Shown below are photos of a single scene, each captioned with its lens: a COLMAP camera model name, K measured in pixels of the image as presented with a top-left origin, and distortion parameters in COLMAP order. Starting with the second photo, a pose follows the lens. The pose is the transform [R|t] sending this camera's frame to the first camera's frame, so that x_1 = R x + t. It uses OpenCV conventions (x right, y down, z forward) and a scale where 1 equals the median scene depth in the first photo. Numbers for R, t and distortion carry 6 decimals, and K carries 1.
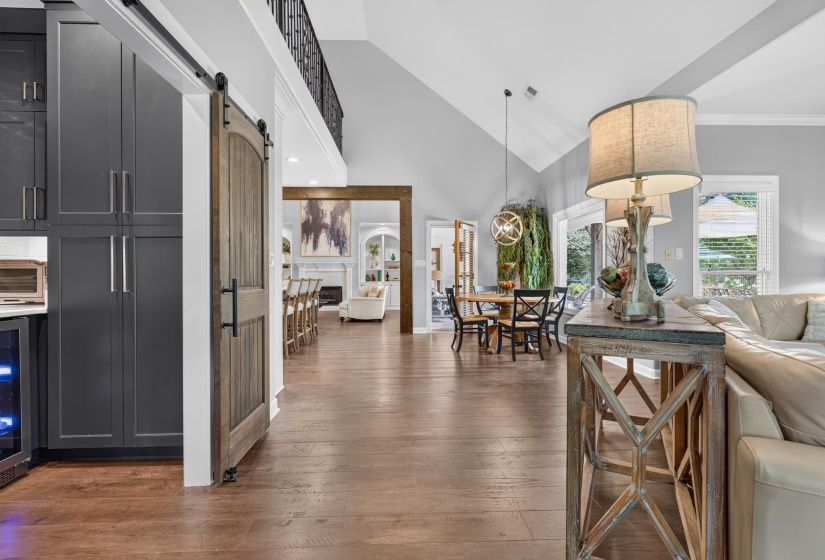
lens RADIAL K [[383.0, 0, 412.9], [0, 383.0, 277.6], [0, 0, 1]] dist [0.000708, 0.000514]
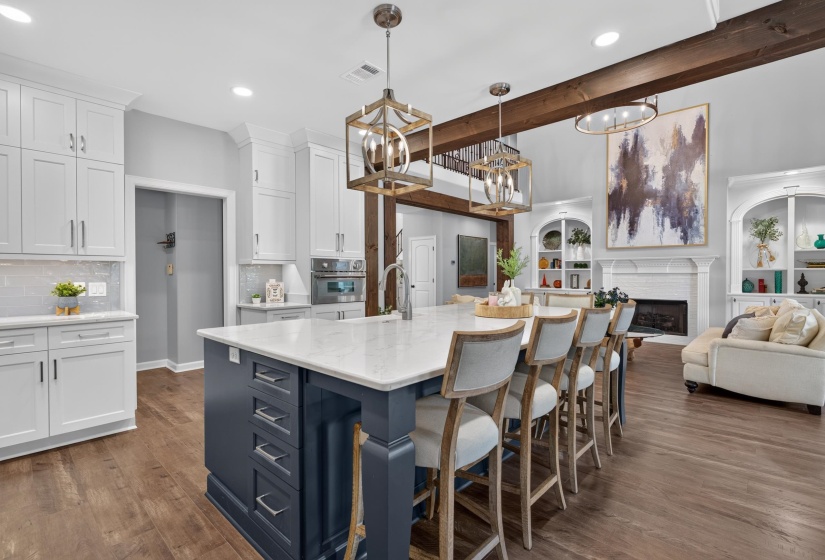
lens RADIAL K [[383.0, 0, 412.9], [0, 383.0, 277.6], [0, 0, 1]] dist [0.000708, 0.000514]
pose [[0.707406, 0.010972, -0.706722, -0.075987], [-0.000558, 0.999888, 0.014965, -0.017861], [0.706807, -0.010192, 0.707333, 0.340882]]
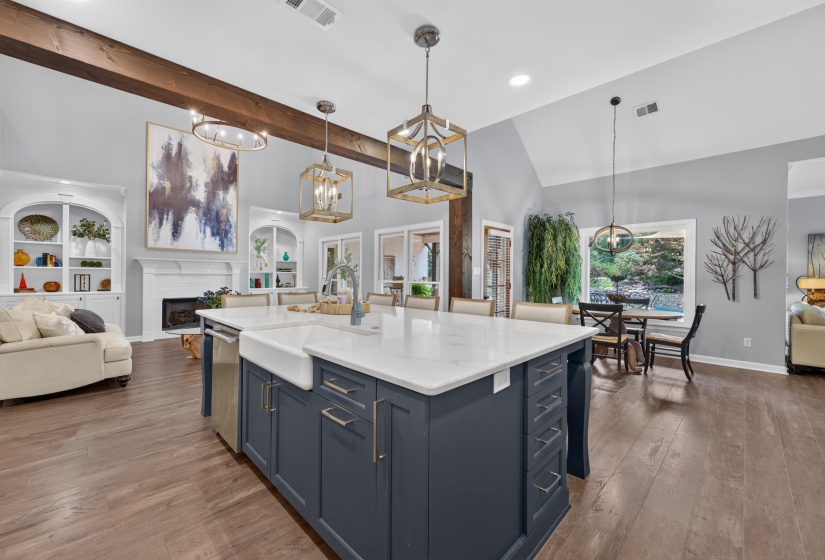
lens RADIAL K [[332.9, 0, 414.3], [0, 332.9, 277.1], [0, 0, 1]] dist [0.000942, 0.000125]
pose [[0.725849, 0.008619, 0.687800, -0.344812], [-0.013775, 0.999903, 0.002006, -0.017142], [-0.687716, -0.010931, 0.725898, 0.342366]]
